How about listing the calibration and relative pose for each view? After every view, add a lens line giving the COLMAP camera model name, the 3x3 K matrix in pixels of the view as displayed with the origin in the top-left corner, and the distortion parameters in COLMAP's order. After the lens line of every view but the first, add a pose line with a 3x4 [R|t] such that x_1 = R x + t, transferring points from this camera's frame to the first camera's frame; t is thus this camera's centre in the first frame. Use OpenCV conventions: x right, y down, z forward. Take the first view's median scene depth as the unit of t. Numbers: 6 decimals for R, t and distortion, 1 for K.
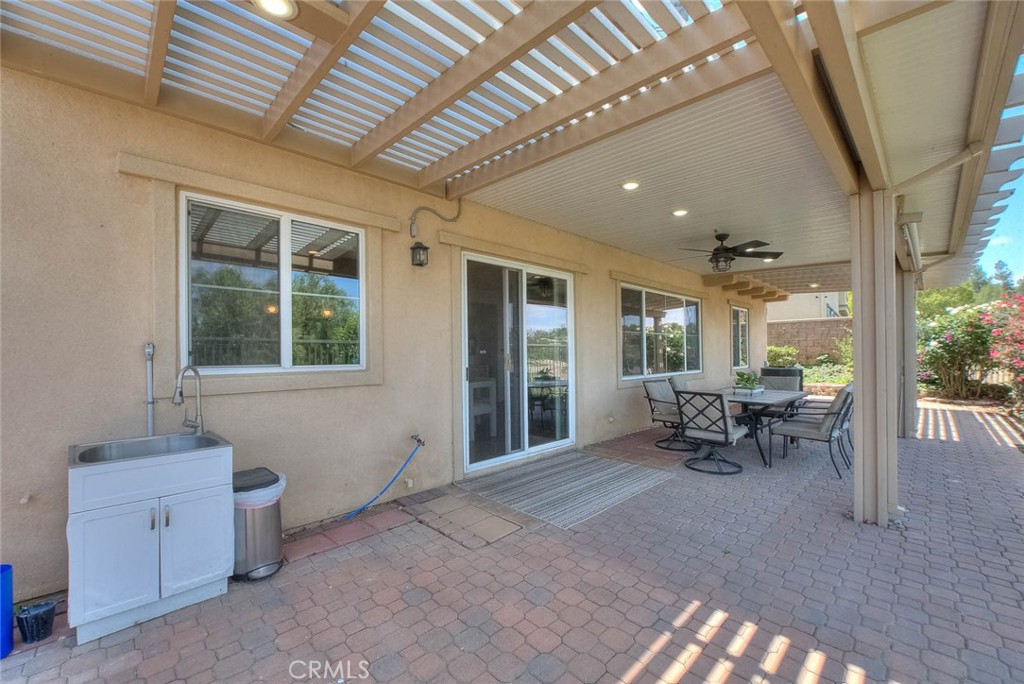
lens RADIAL K [[421.4, 0, 510.9], [0, 421.4, 351.4], [0, 0, 1]] dist [-0.002403, -0.002509]
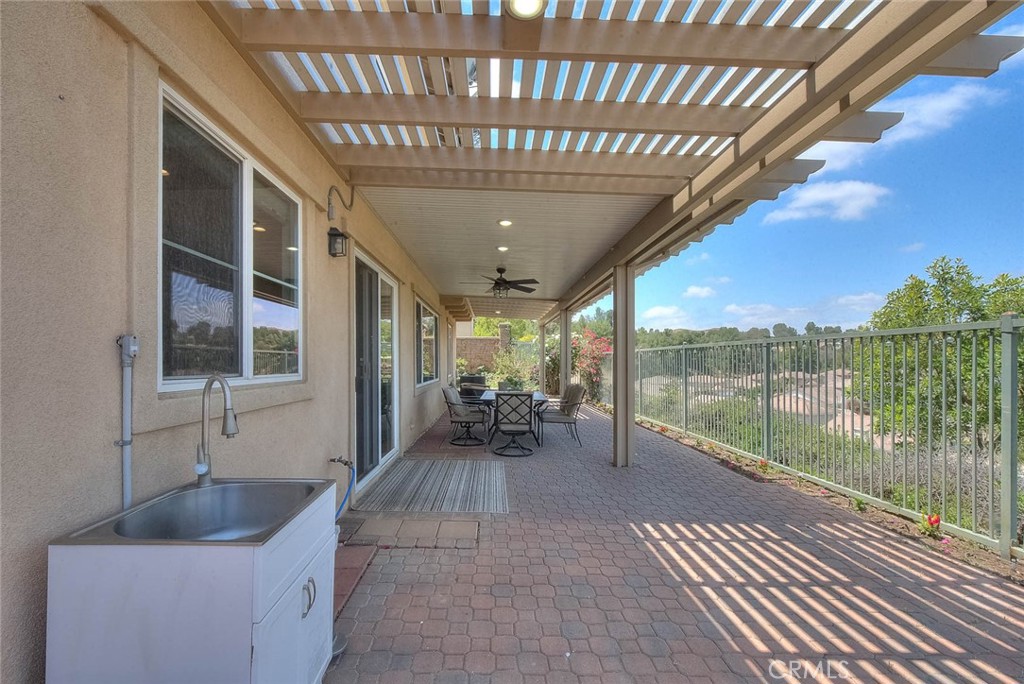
lens RADIAL K [[433.5, 0, 512.5], [0, 433.5, 362.7], [0, 0, 1]] dist [0.000735, -0.000007]
pose [[0.673124, 0.008572, 0.739480, -0.625386], [-0.010228, 0.999945, -0.002281, 0.008311], [-0.739459, -0.006028, 0.673175, 0.155769]]
